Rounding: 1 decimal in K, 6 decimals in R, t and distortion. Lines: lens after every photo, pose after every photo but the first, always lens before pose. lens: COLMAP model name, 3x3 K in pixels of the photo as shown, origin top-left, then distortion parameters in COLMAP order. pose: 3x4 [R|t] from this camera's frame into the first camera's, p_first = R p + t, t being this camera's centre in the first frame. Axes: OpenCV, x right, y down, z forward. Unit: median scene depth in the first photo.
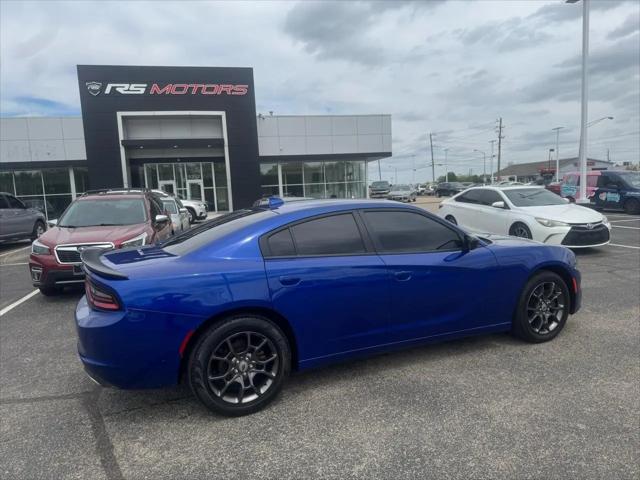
lens RADIAL K [[447.5, 0, 318.0], [0, 447.5, 242.8], [0, 0, 1]] dist [0.033808, -0.050294]
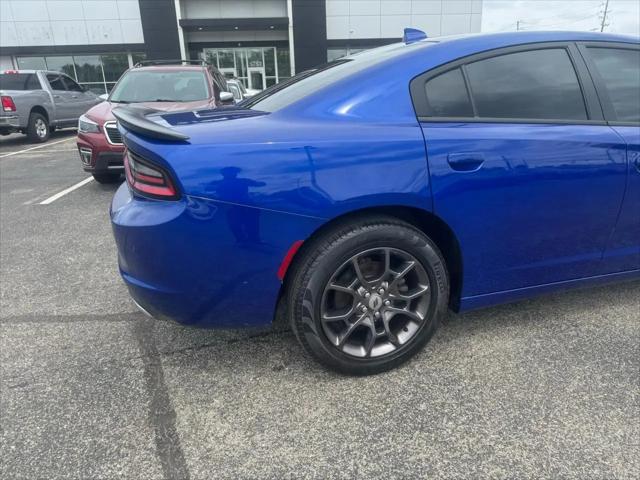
lens RADIAL K [[450.8, 0, 320.0], [0, 450.8, 240.0], [0, 0, 1]] dist [0.030150, -0.039562]
pose [[0.991719, 0.055423, -0.115852, -0.021376], [-0.030255, 0.977521, 0.208658, 0.008327], [0.124812, -0.203425, 0.971102, 0.050546]]
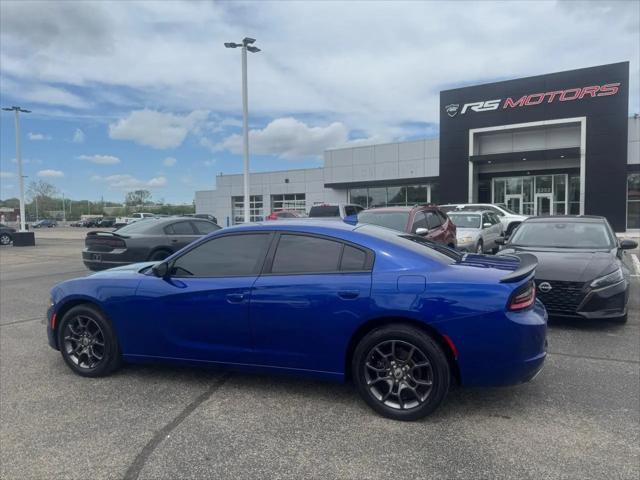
lens RADIAL K [[446.6, 0, 325.7], [0, 446.6, 243.3], [0, 0, 1]] dist [0.035837, -0.047200]
pose [[0.707874, 0.080219, -0.701769, 0.075016], [-0.099885, 0.994914, 0.012975, -0.005731], [0.699241, 0.060912, 0.712286, 0.030465]]
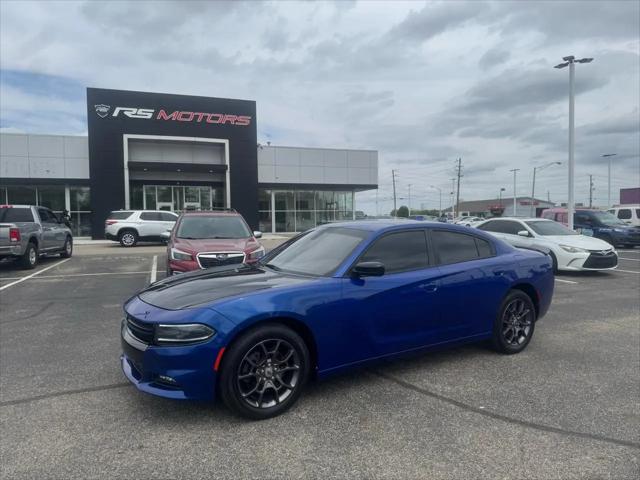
lens RADIAL K [[442.8, 0, 320.0], [0, 442.8, 240.0], [0, 0, 1]] dist [0.040131, -0.041074]
pose [[0.994023, 0.032144, 0.104329, -0.100220], [-0.024762, 0.997148, -0.071300, 0.011743], [-0.106324, 0.068290, 0.991984, -0.042996]]
